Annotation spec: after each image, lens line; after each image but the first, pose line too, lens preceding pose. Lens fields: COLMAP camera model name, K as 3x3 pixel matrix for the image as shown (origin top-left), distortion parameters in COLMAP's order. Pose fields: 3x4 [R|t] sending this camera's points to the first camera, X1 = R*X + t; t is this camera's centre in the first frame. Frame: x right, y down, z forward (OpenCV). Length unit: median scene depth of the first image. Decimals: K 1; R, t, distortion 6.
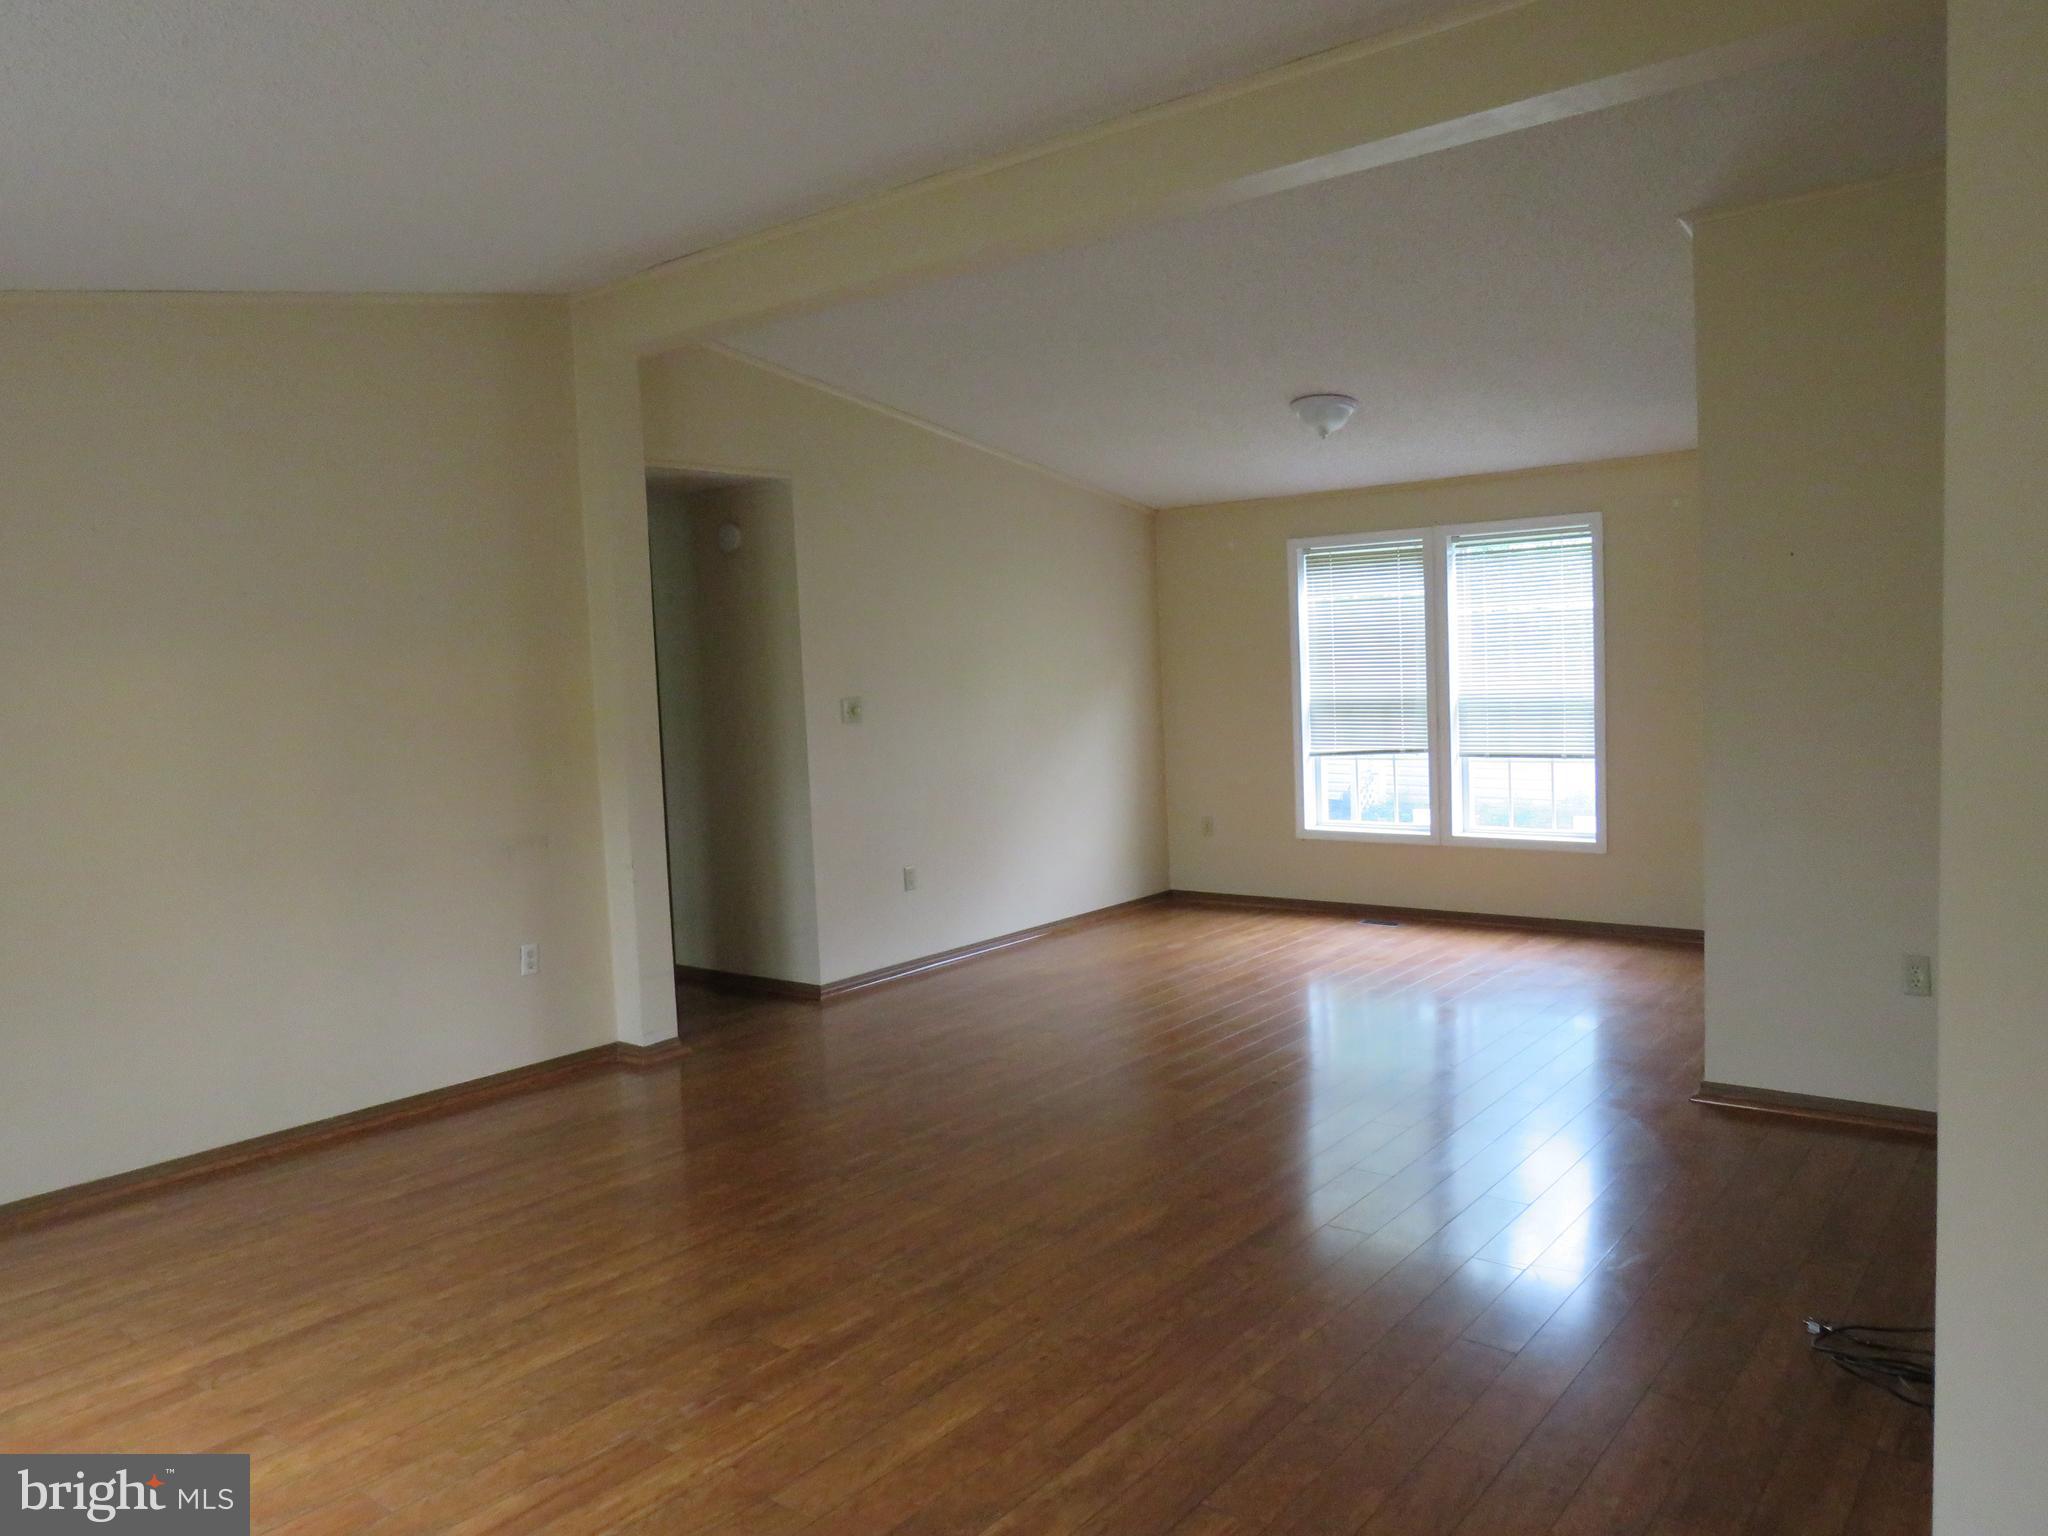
lens RADIAL K [[1451.2, 0, 1022.2], [0, 1451.2, 769.2], [0, 0, 1]] dist [-0.026830, -0.001752]
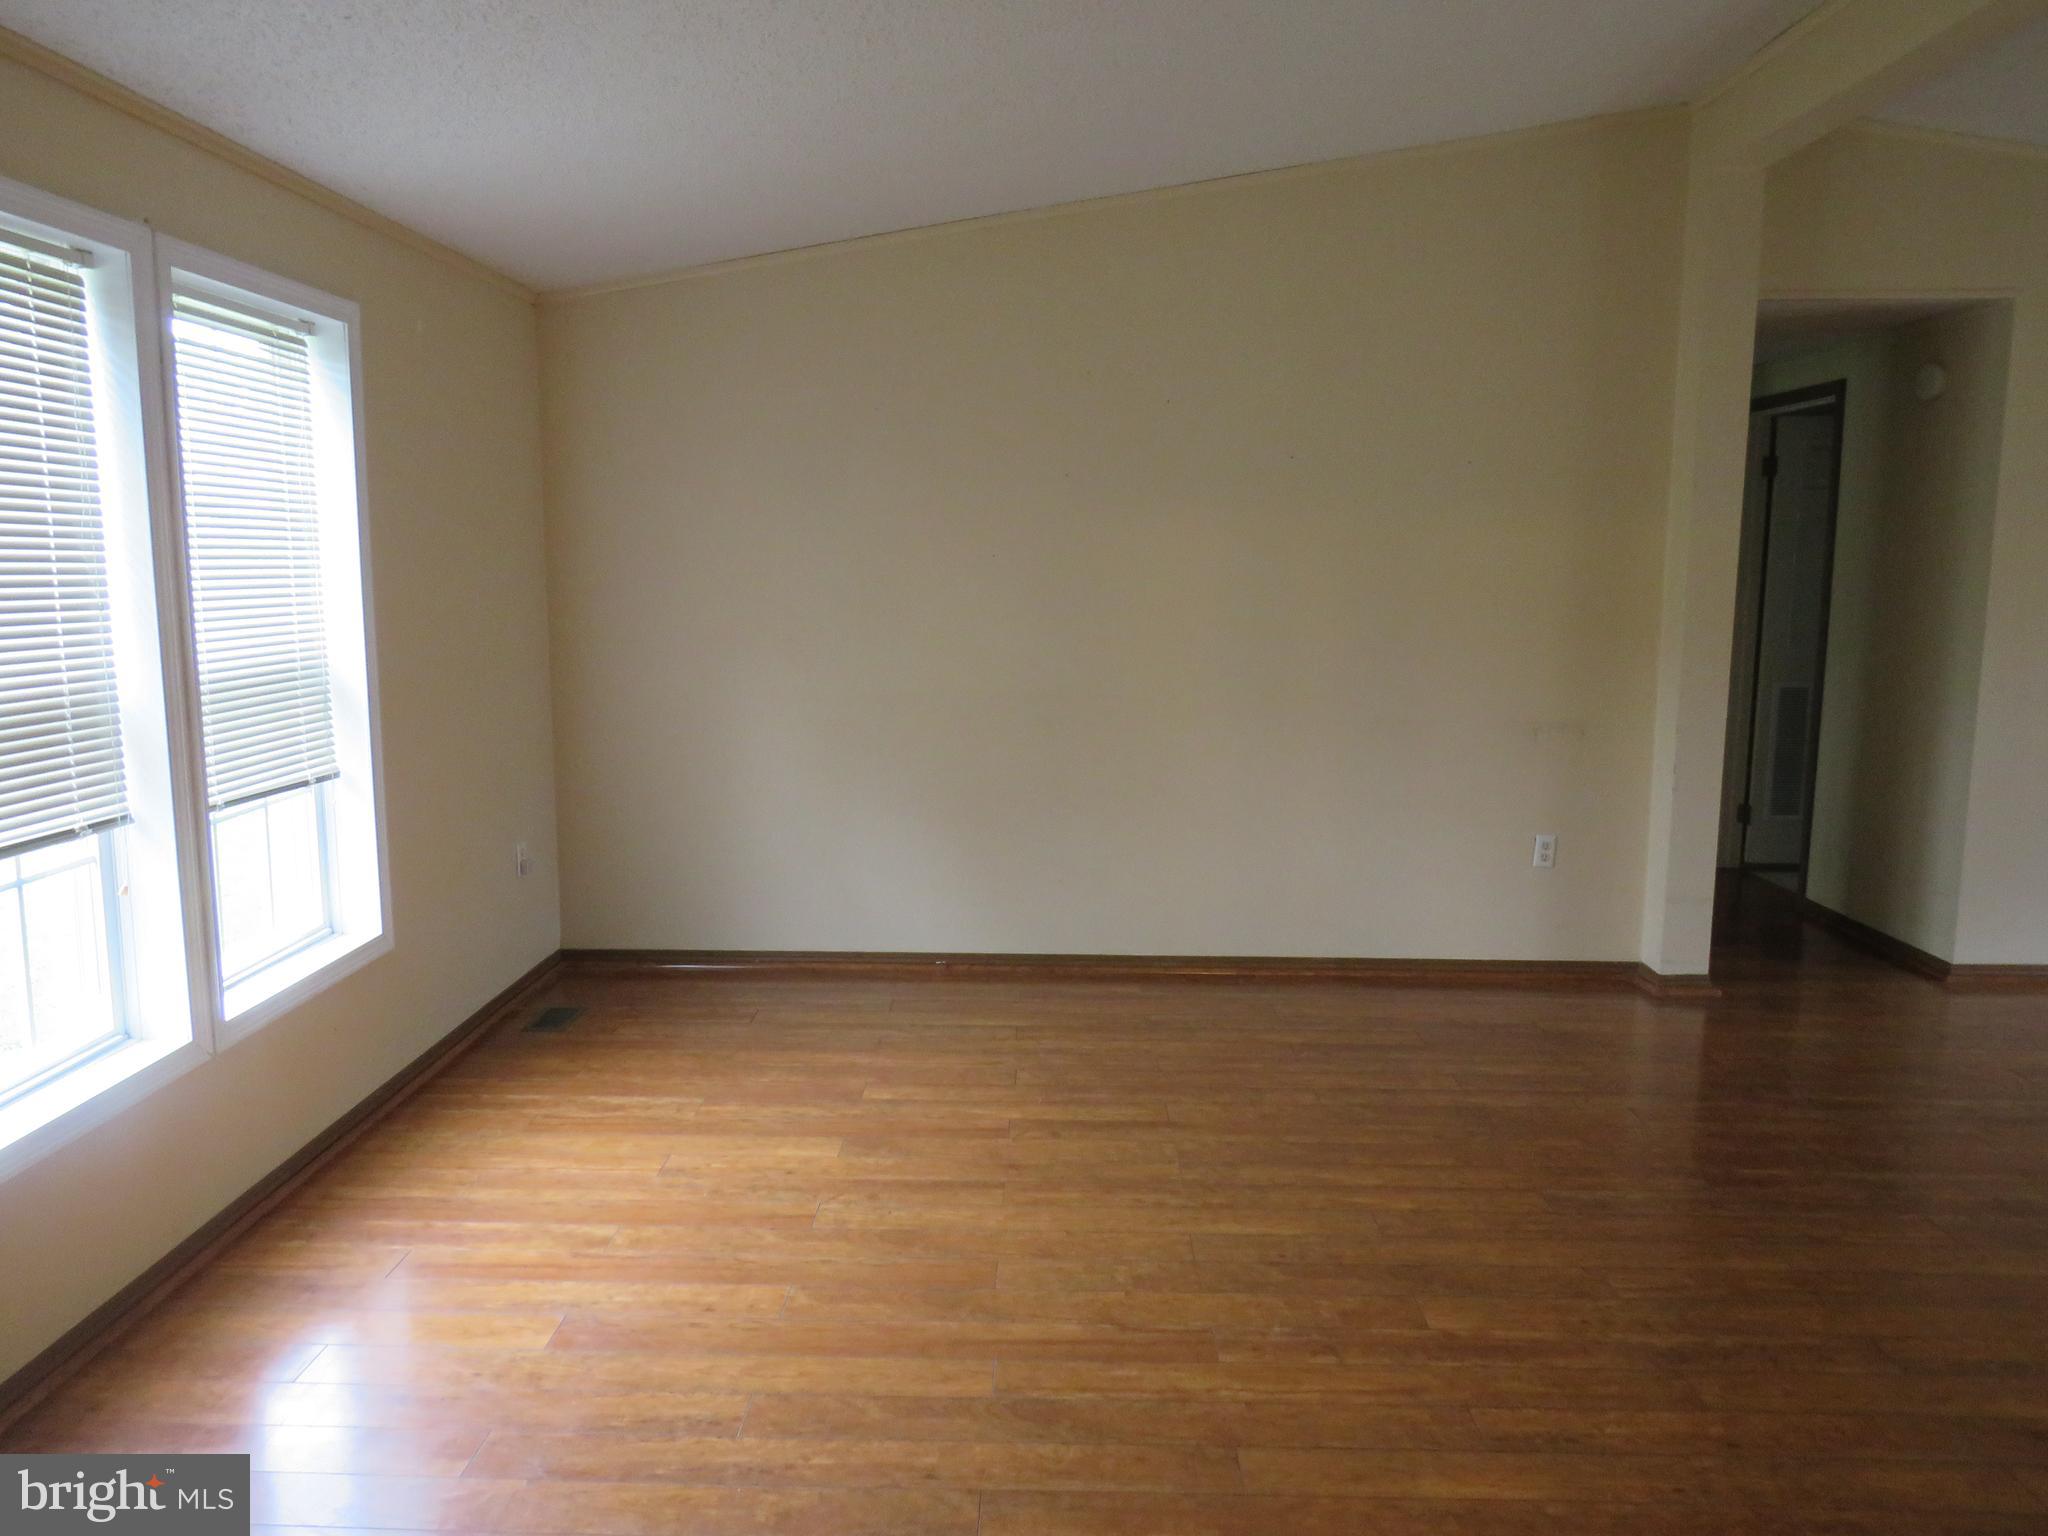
lens RADIAL K [[1470.3, 0, 1024.0], [0, 1470.3, 768.0], [0, 0, 1]] dist [0.001817, 0.004798]
pose [[0.602191, 0.157014, -0.782760, 0.296048], [-0.086584, 0.987531, 0.131478, -0.027614], [0.793643, -0.011400, 0.608277, 0.230238]]
